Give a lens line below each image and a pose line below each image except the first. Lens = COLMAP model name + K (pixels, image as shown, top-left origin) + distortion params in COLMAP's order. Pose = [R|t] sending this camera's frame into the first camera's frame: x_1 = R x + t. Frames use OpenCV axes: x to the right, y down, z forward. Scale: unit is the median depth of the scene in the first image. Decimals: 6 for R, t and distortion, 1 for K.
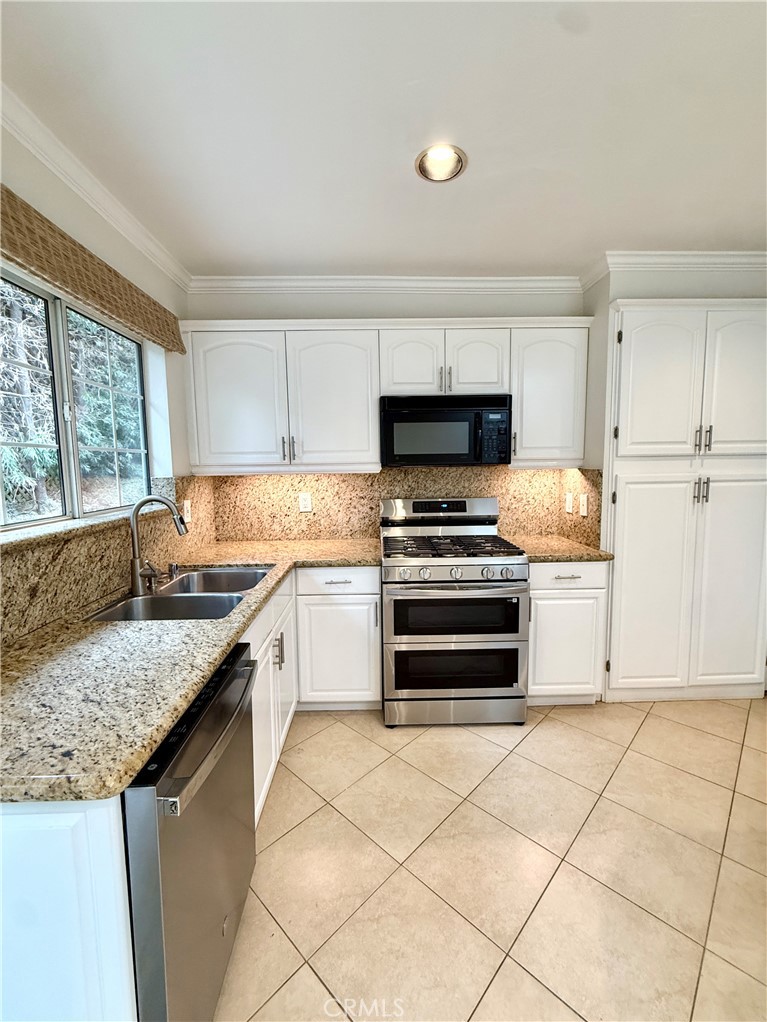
lens RADIAL K [[429.8, 0, 384.5], [0, 429.8, 508.2], [0, 0, 1]] dist [0.000584, -0.000049]
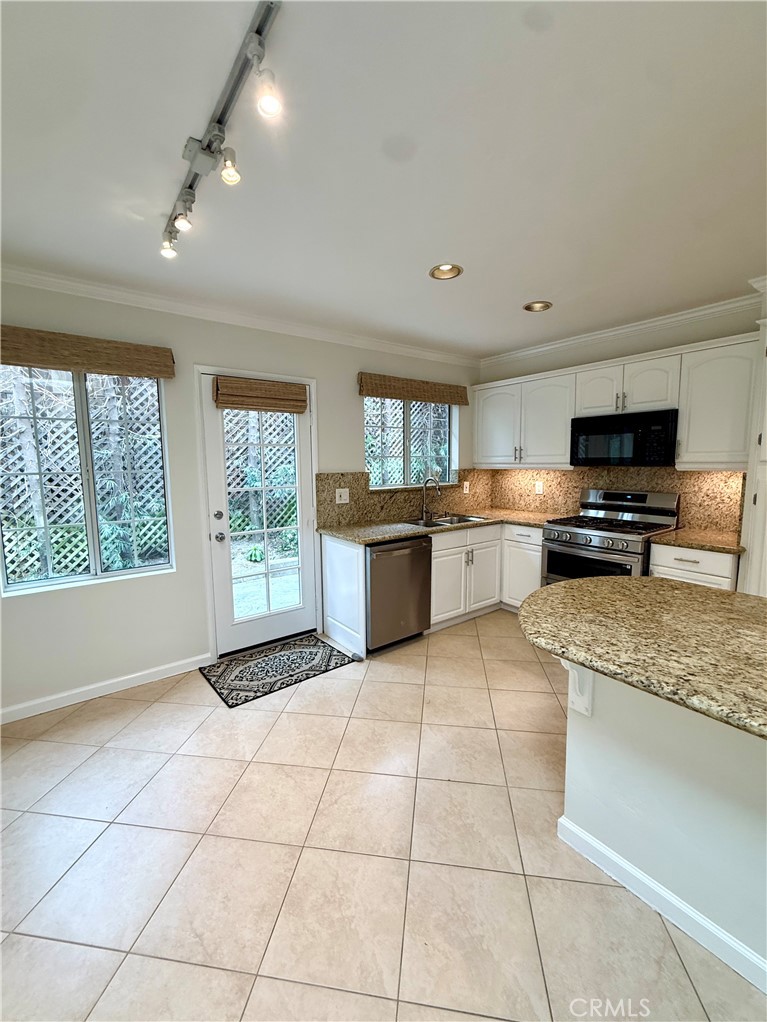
lens RADIAL K [[407.1, 0, 386.5], [0, 407.1, 506.5], [0, 0, 1]] dist [-0.000707, -0.000185]
pose [[0.592715, 0.099759, -0.799210, 0.742893], [-0.079619, 0.994697, 0.065112, 0.001360], [0.801467, 0.025040, 0.597514, -0.335174]]
